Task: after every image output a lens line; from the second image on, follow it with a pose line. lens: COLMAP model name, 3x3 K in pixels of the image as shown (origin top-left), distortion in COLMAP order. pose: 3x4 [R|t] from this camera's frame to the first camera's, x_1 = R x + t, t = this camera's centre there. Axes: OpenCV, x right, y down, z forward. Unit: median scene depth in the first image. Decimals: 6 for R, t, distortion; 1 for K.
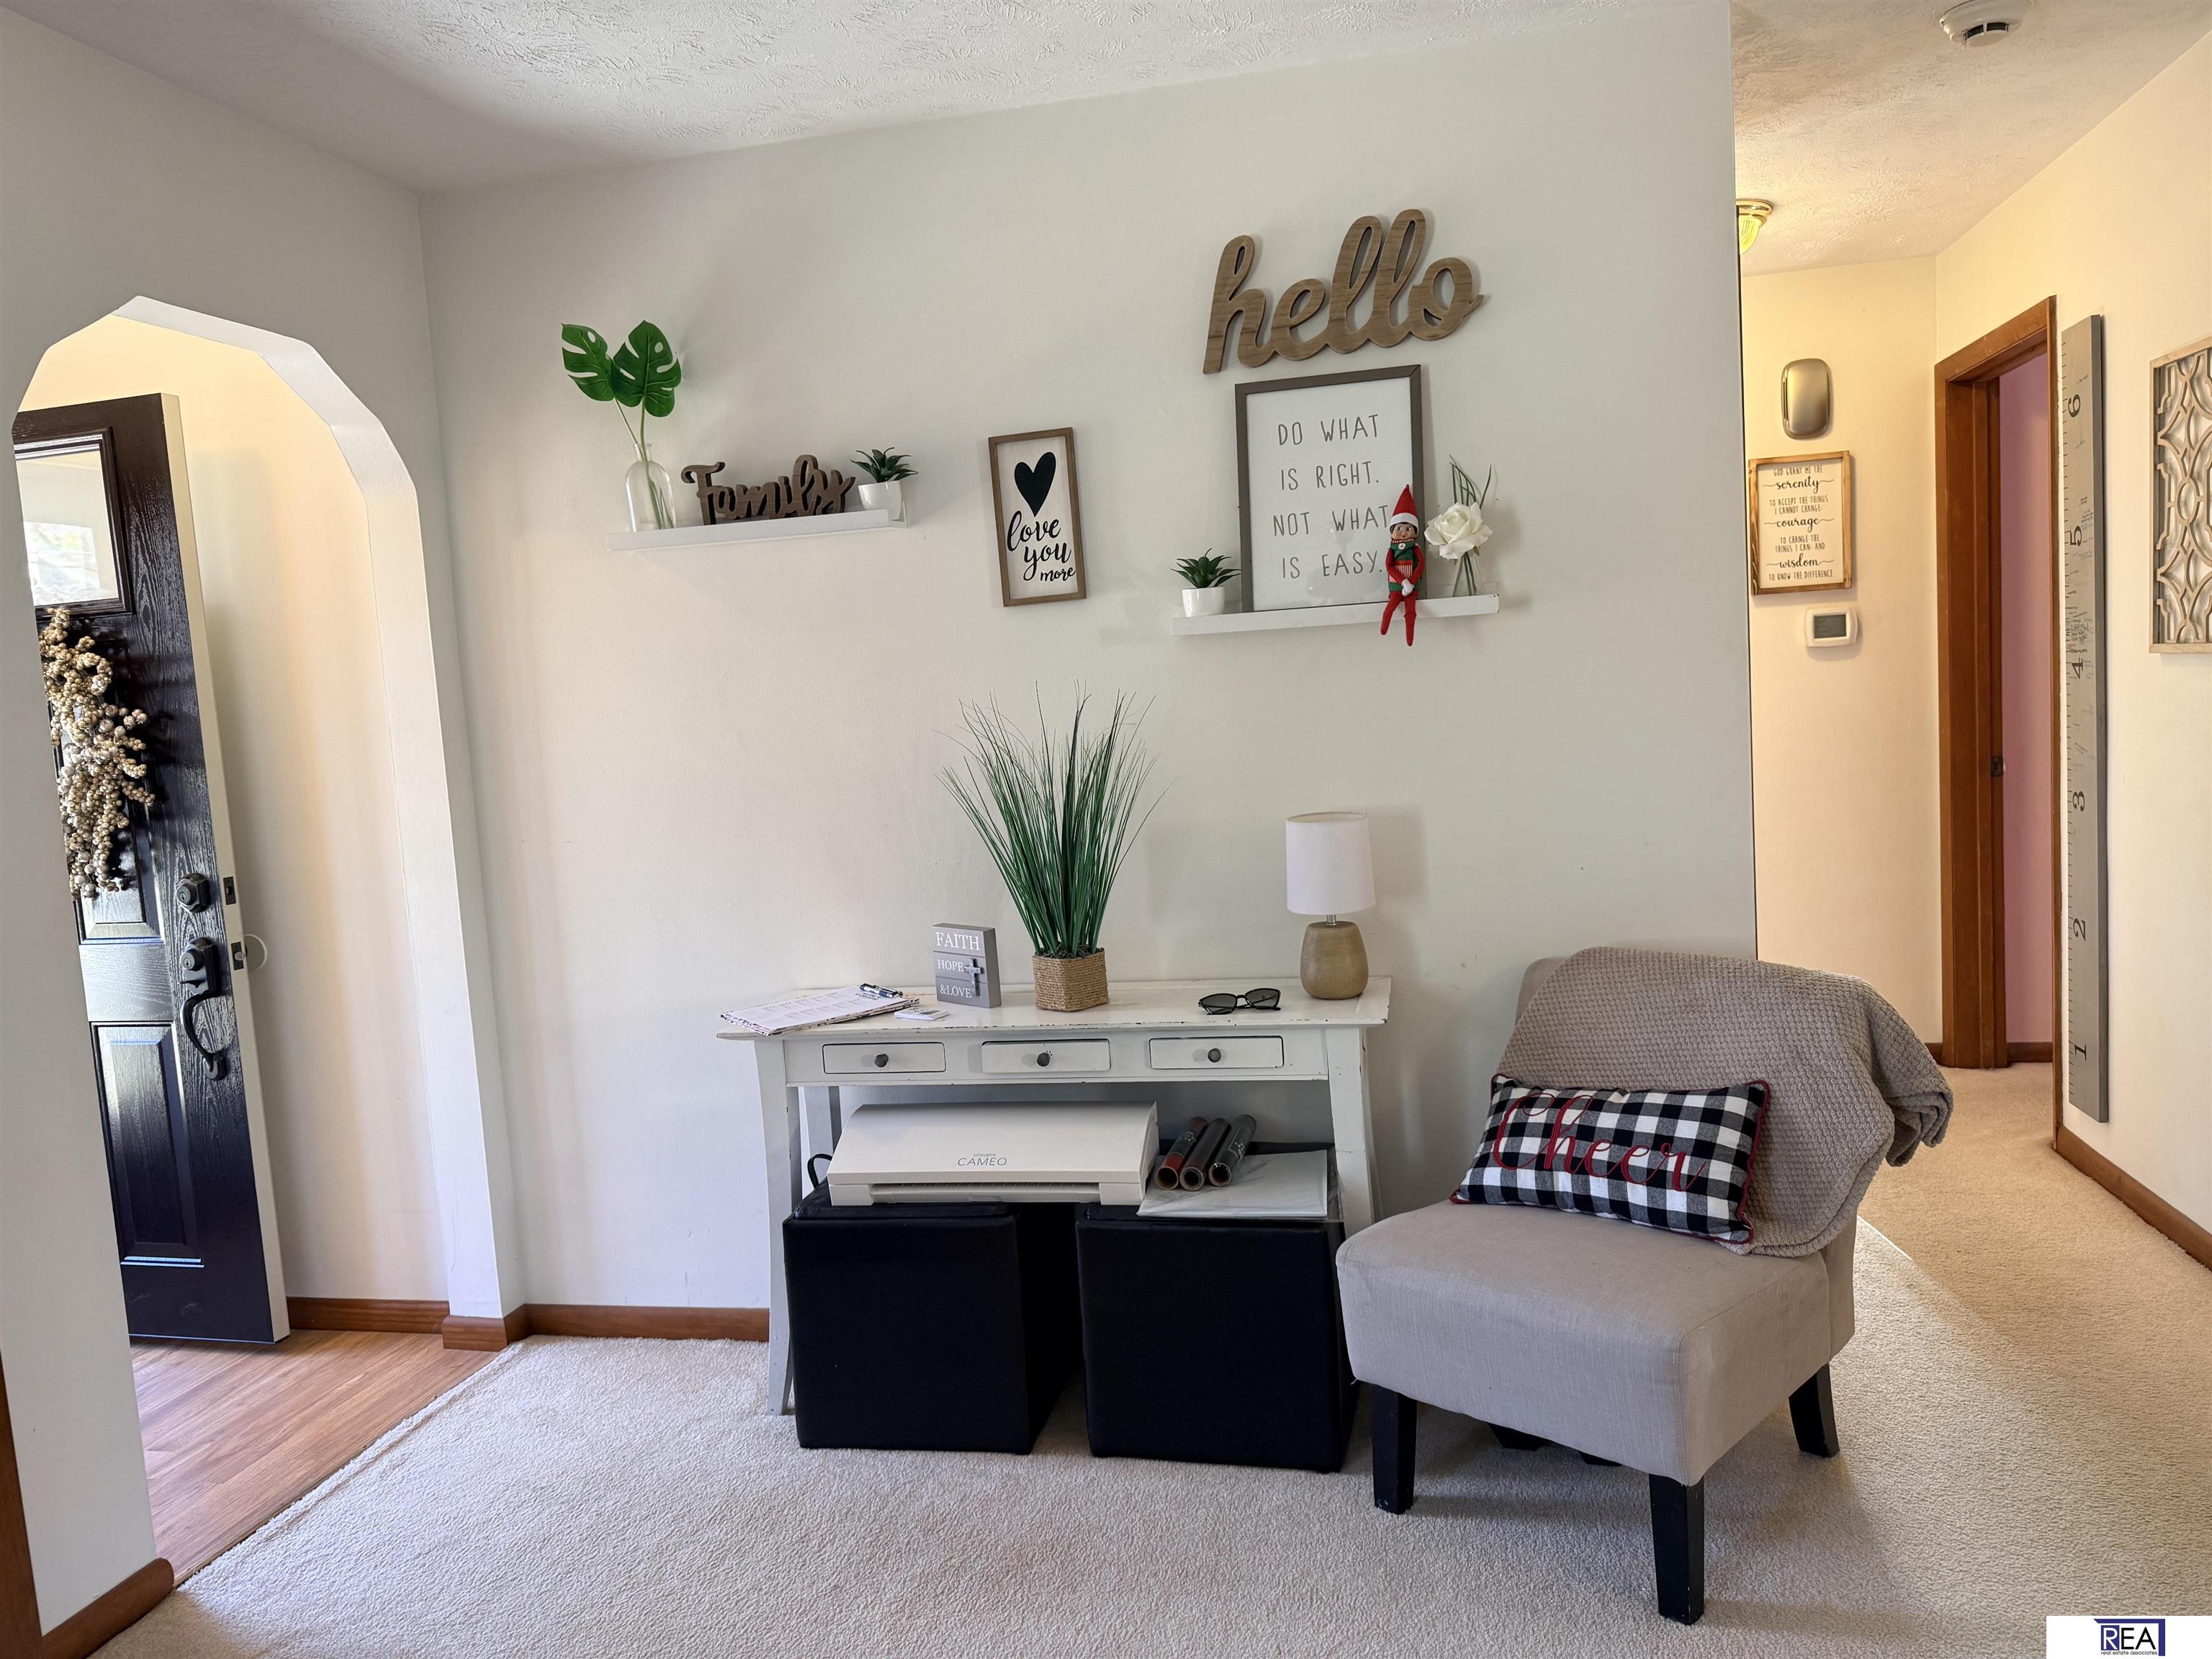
lens RADIAL K [[1566.8, 0, 1103.7], [0, 1566.8, 836.3], [0, 0, 1]] dist [0.010937, -0.003680]
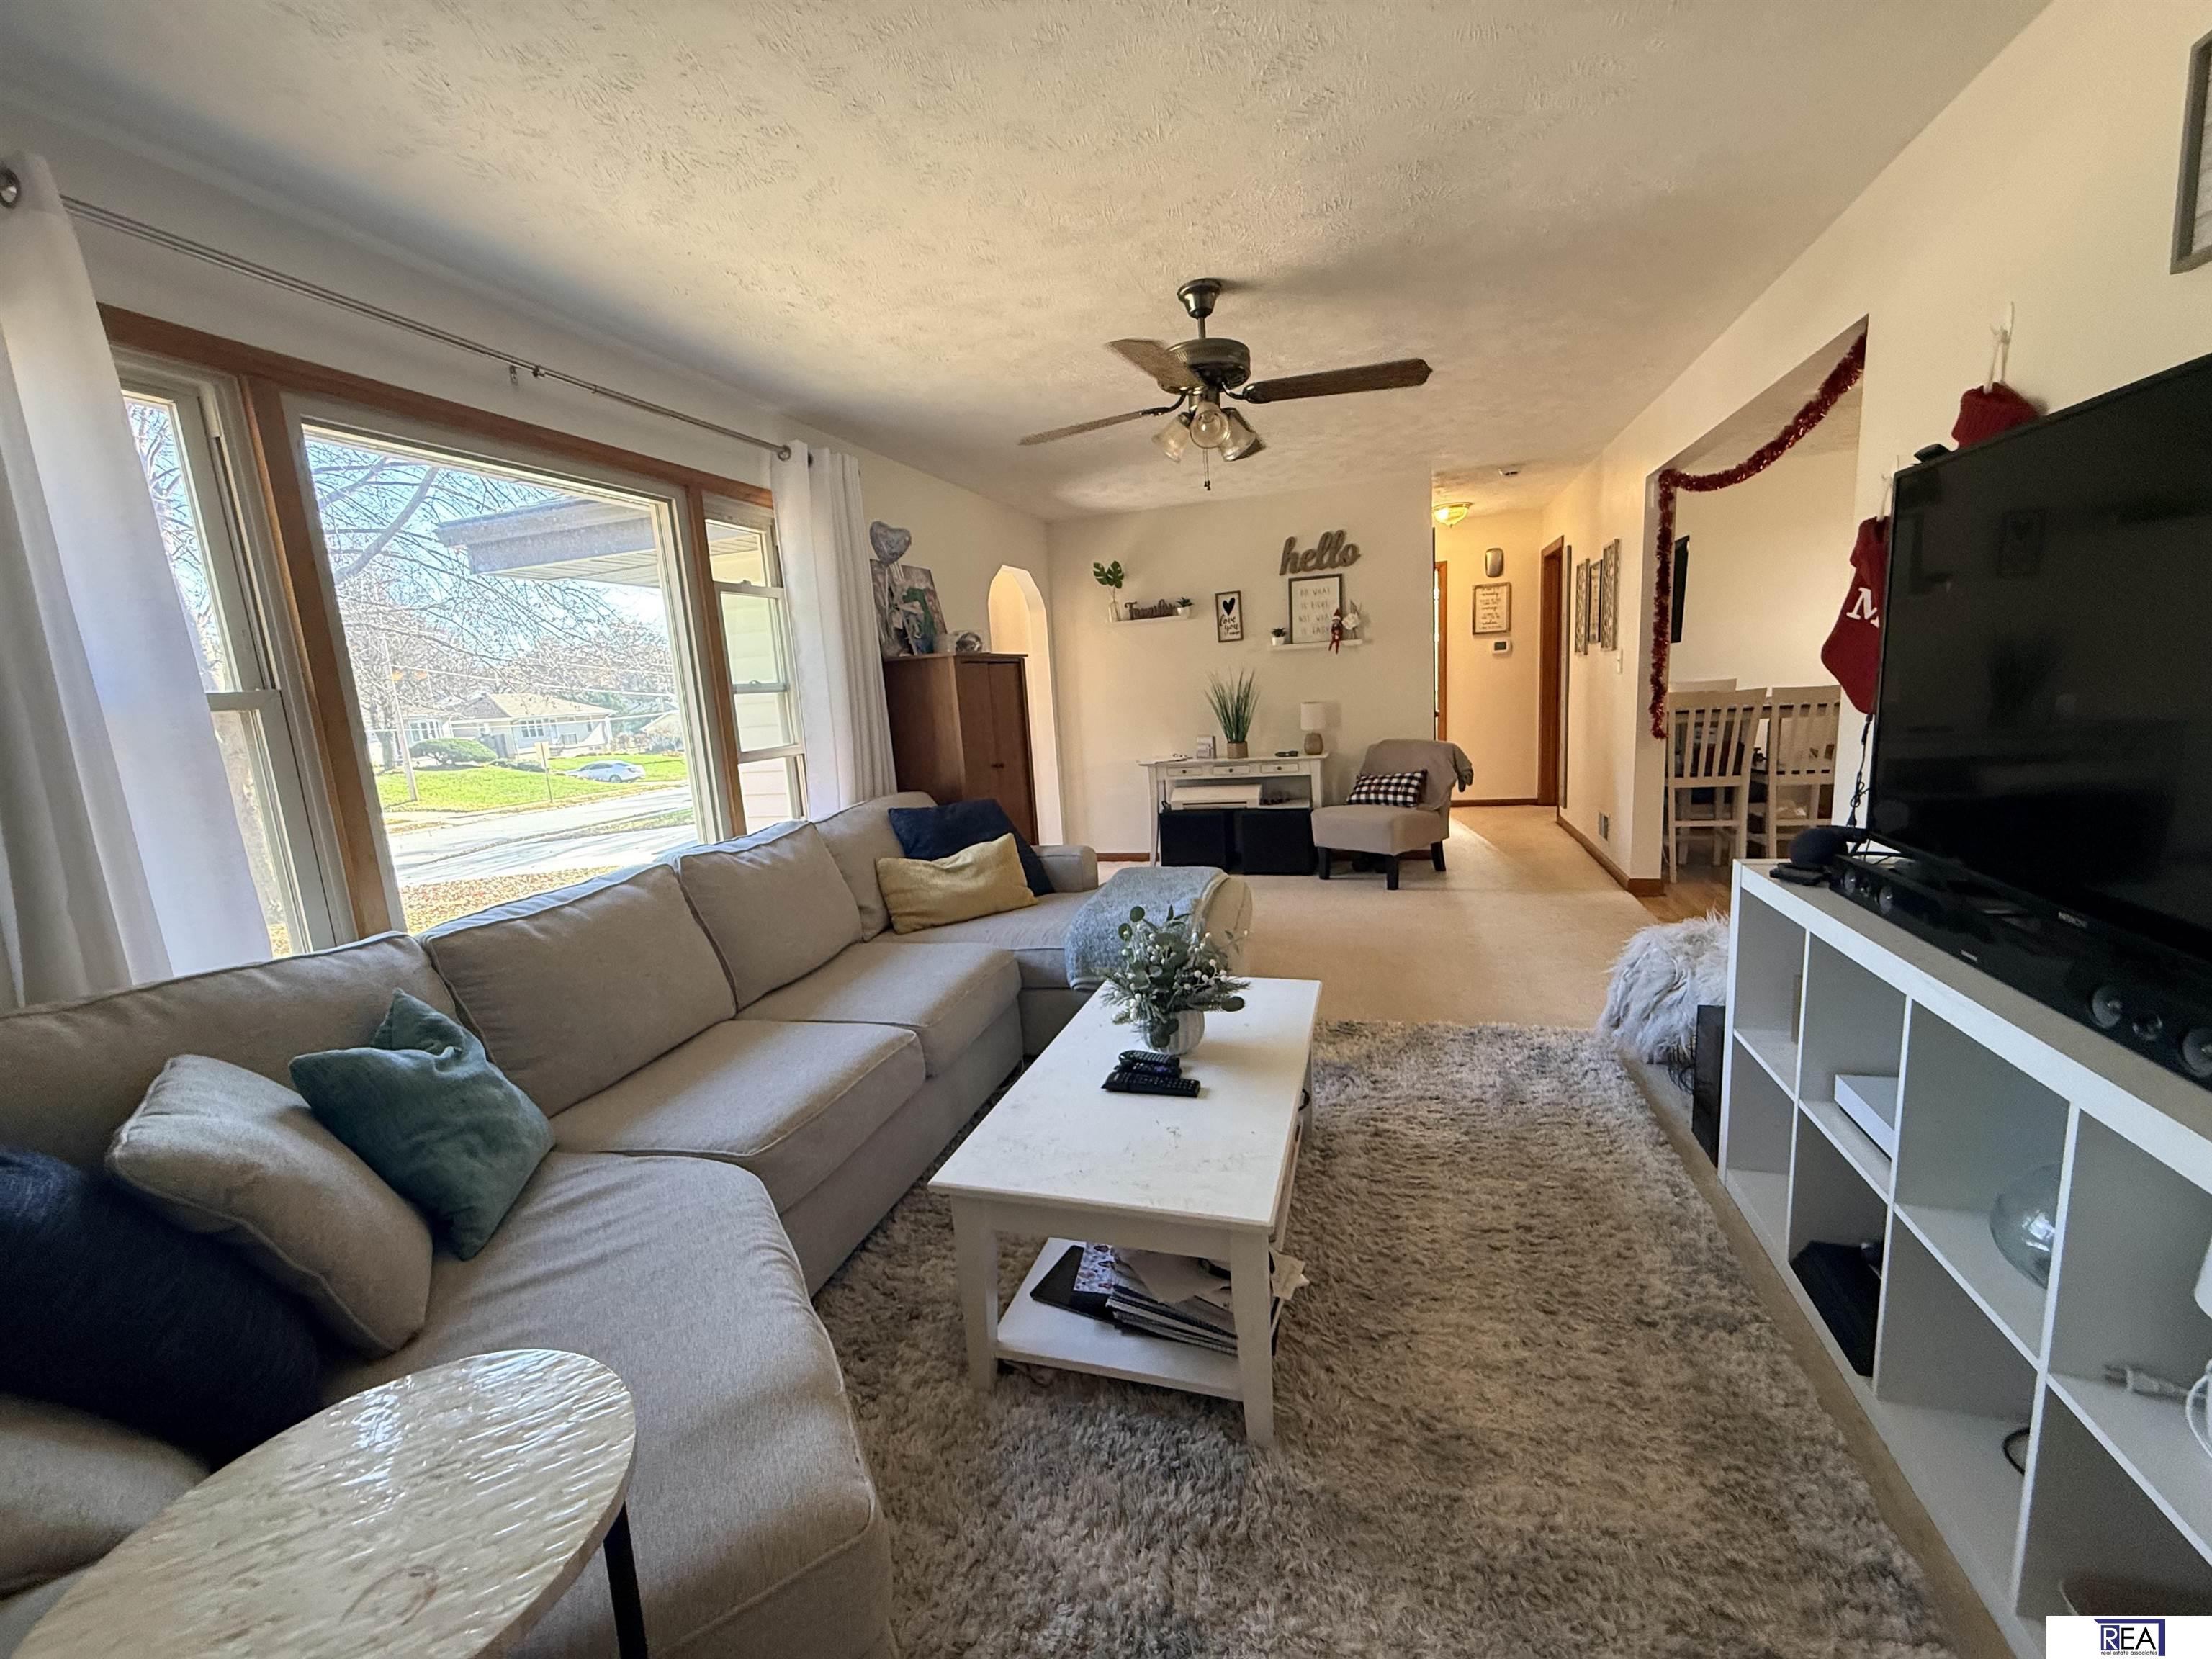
lens RADIAL K [[878.1, 0, 1105.0], [0, 878.1, 818.0], [0, 0, 1]] dist [-0.002151, 0.000167]
pose [[0.993736, 0.013678, -0.110911, -0.100277], [-0.006148, 0.997670, 0.067946, 0.115253], [0.111582, -0.066838, 0.991505, -1.038105]]
